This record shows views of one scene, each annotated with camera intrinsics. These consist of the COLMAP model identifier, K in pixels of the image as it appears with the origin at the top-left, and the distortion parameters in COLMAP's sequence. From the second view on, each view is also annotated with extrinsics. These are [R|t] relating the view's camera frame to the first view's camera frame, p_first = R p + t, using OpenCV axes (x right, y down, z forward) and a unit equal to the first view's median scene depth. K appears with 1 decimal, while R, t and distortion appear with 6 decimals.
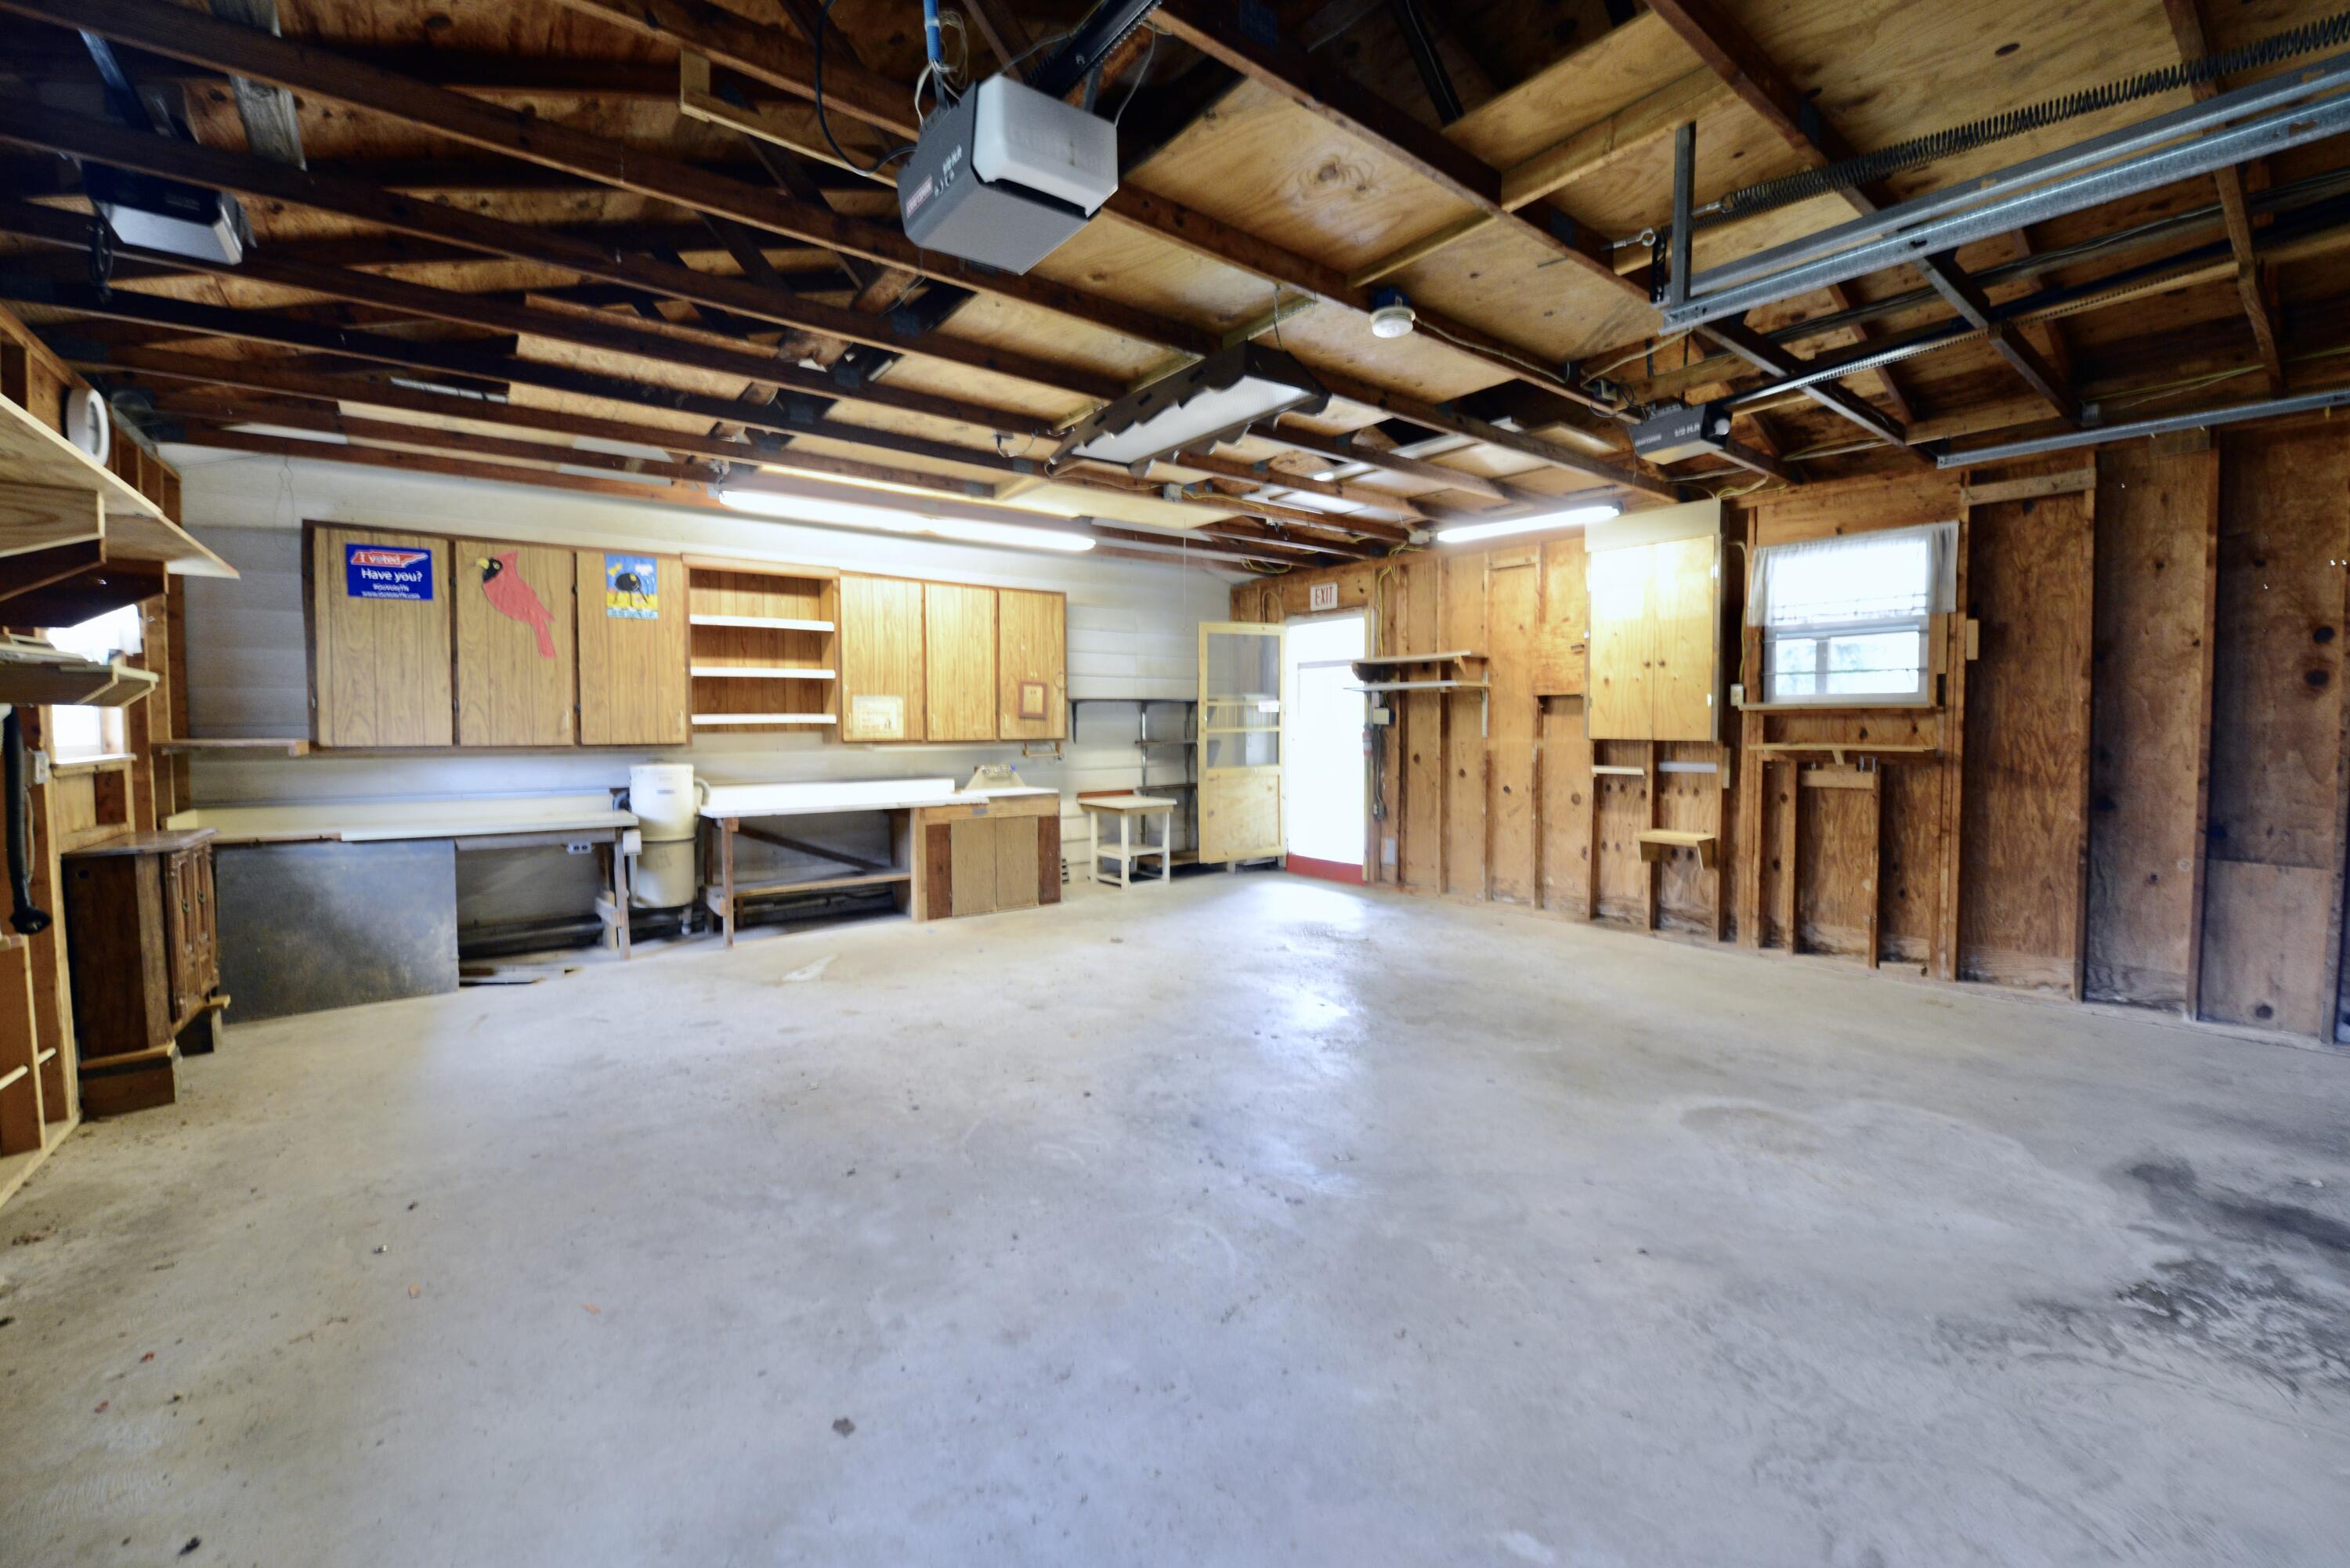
lens RADIAL K [[930.3, 0, 1170.4], [0, 930.3, 763.9], [0, 0, 1]] dist [-0.019084, -0.001111]
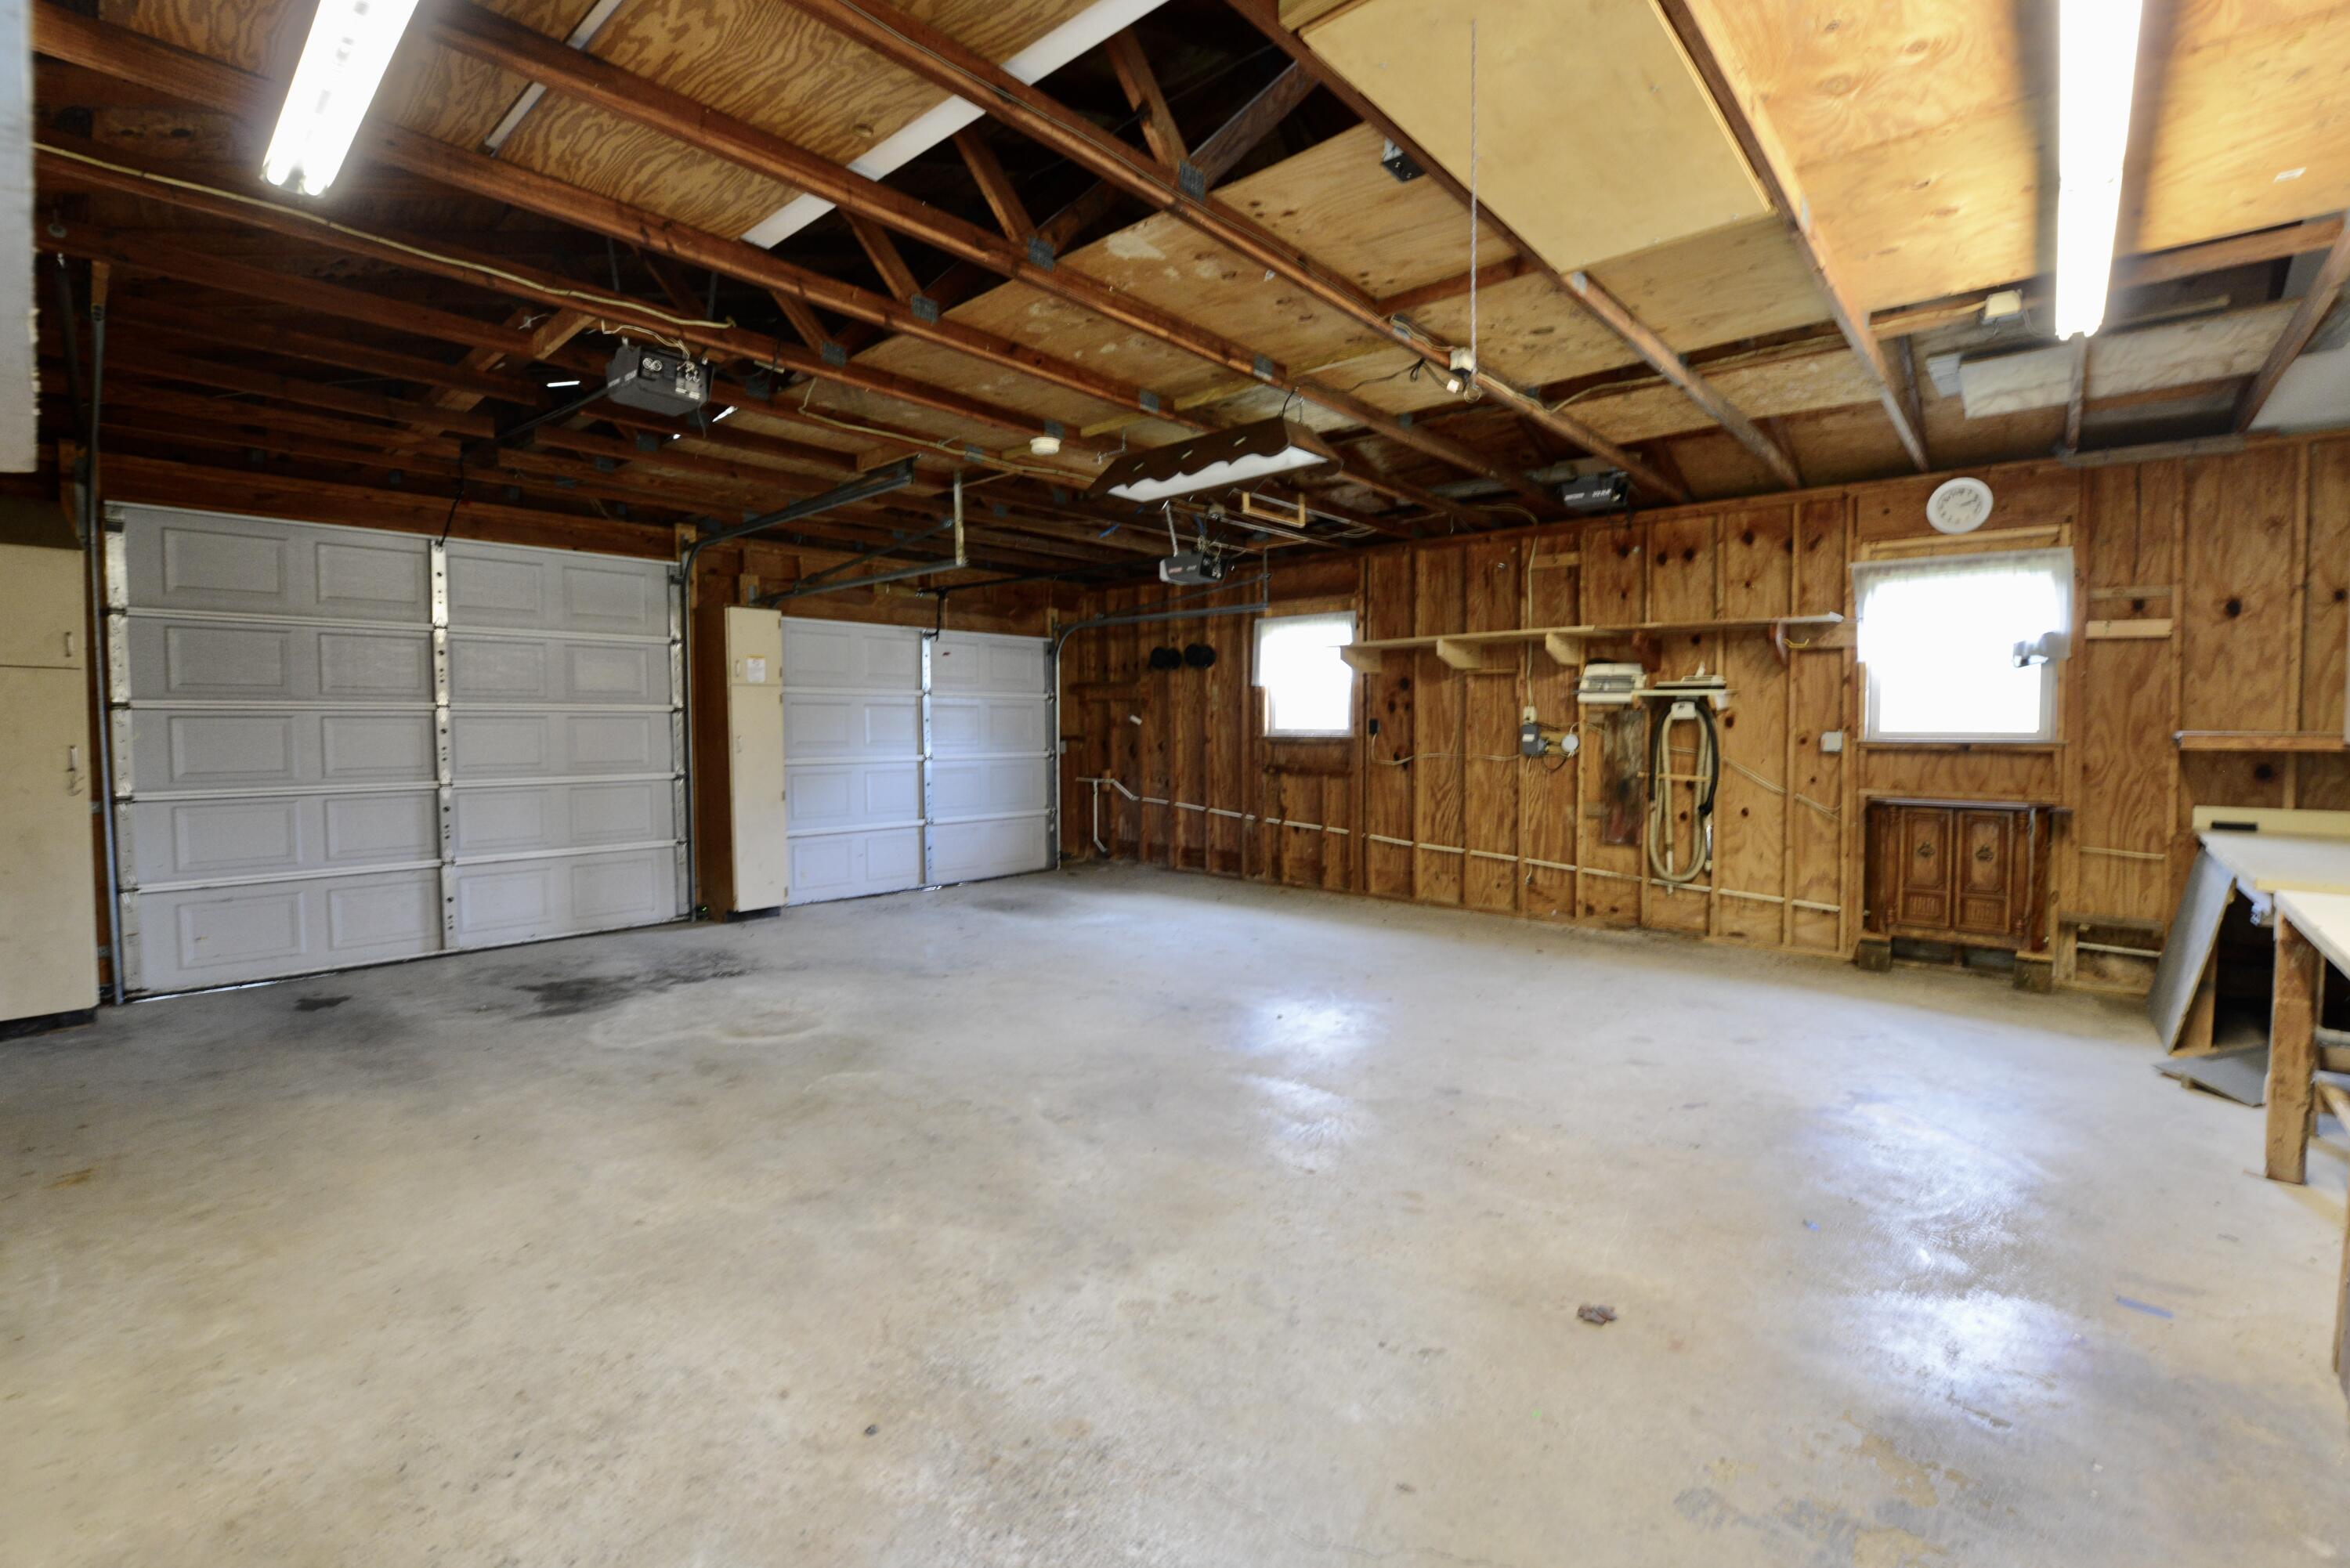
lens RADIAL K [[930.3, 0, 1170.4], [0, 930.3, 763.9], [0, 0, 1]] dist [-0.019084, -0.001111]
pose [[-0.981919, 0.012619, -0.188882, 0.274530], [-0.004361, 0.996003, 0.089216, -0.089366], [0.189253, 0.088427, -0.977939, 2.085216]]
